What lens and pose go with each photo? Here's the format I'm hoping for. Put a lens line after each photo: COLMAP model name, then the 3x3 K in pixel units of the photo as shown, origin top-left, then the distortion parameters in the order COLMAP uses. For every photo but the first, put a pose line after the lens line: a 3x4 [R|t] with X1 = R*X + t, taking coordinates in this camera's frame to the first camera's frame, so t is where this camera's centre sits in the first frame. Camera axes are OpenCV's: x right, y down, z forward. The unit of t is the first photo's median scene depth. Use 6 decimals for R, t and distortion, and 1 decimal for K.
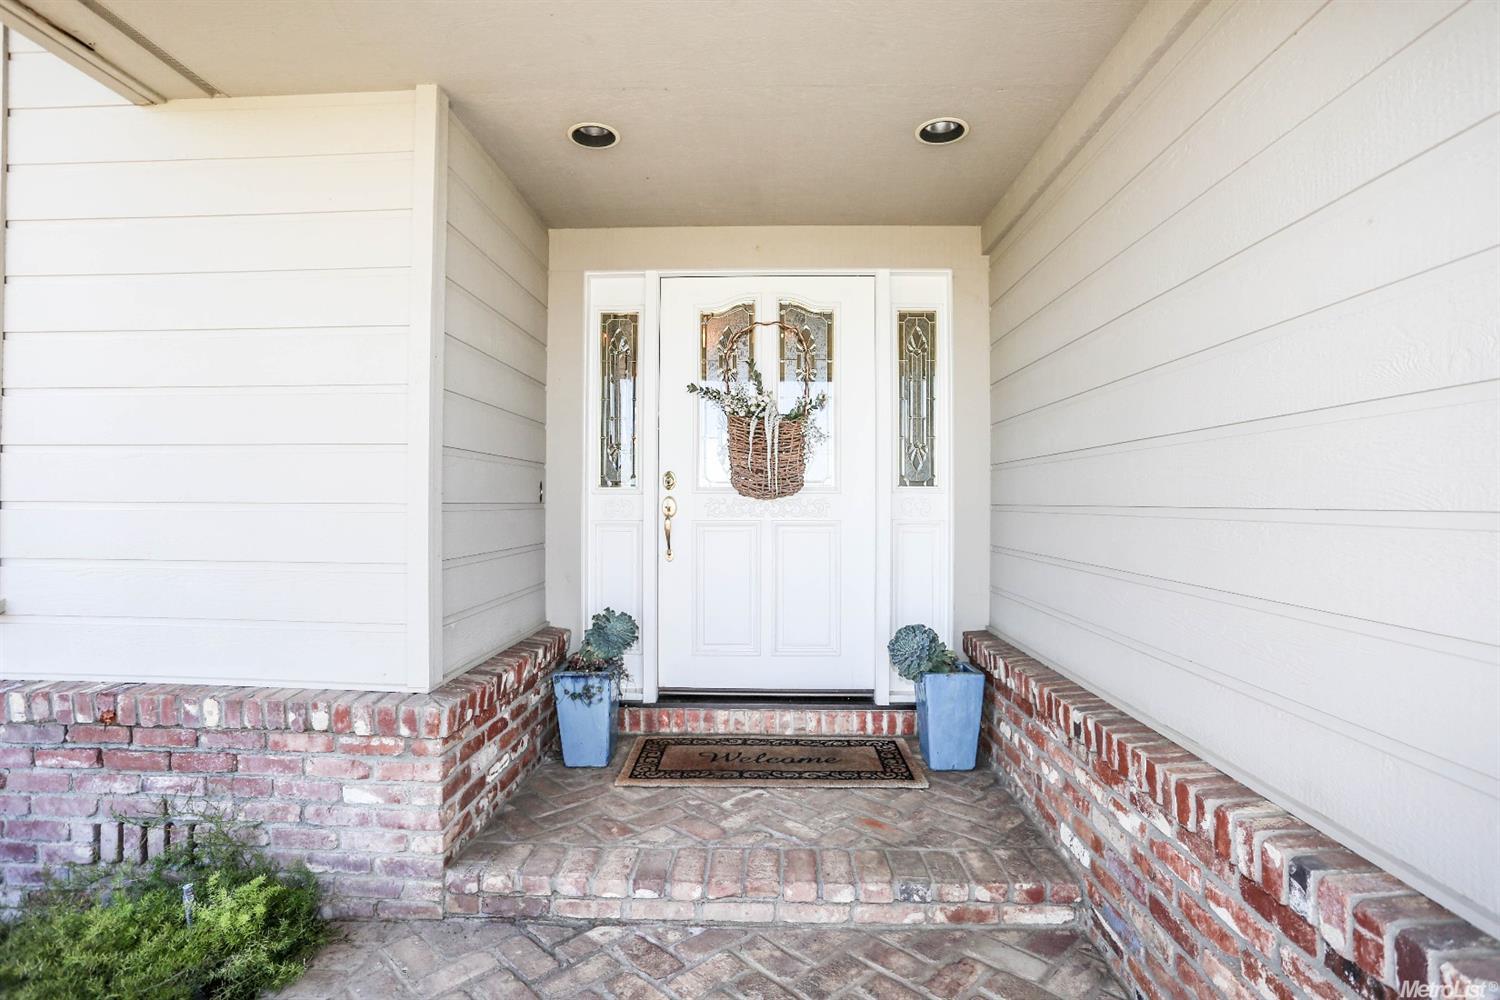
lens RADIAL K [[755.7, 0, 748.6], [0, 755.7, 497.1], [0, 0, 1]] dist [-0.005282, 0.001441]
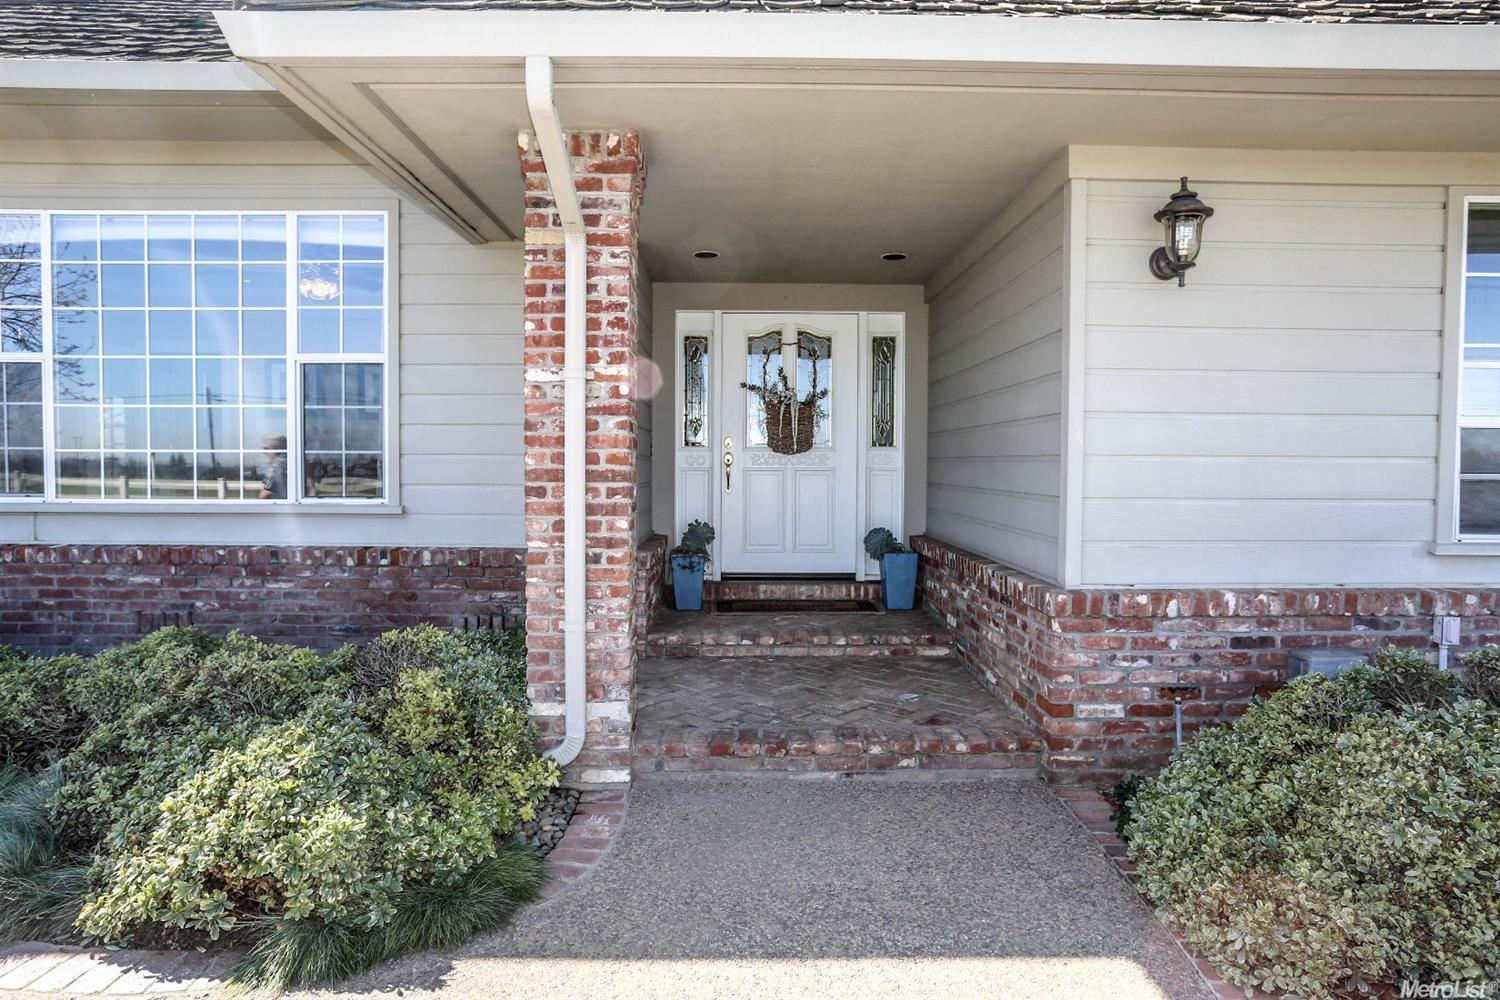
lens RADIAL K [[912.8, 0, 749.5], [0, 912.8, 496.2], [0, 0, 1]] dist [0.006683, 0.000223]
pose [[0.998772, -0.000379, 0.049541, -0.162690], [-0.001761, 0.999067, 0.043152, 0.007943], [-0.049511, -0.043186, 0.997839, -0.962423]]
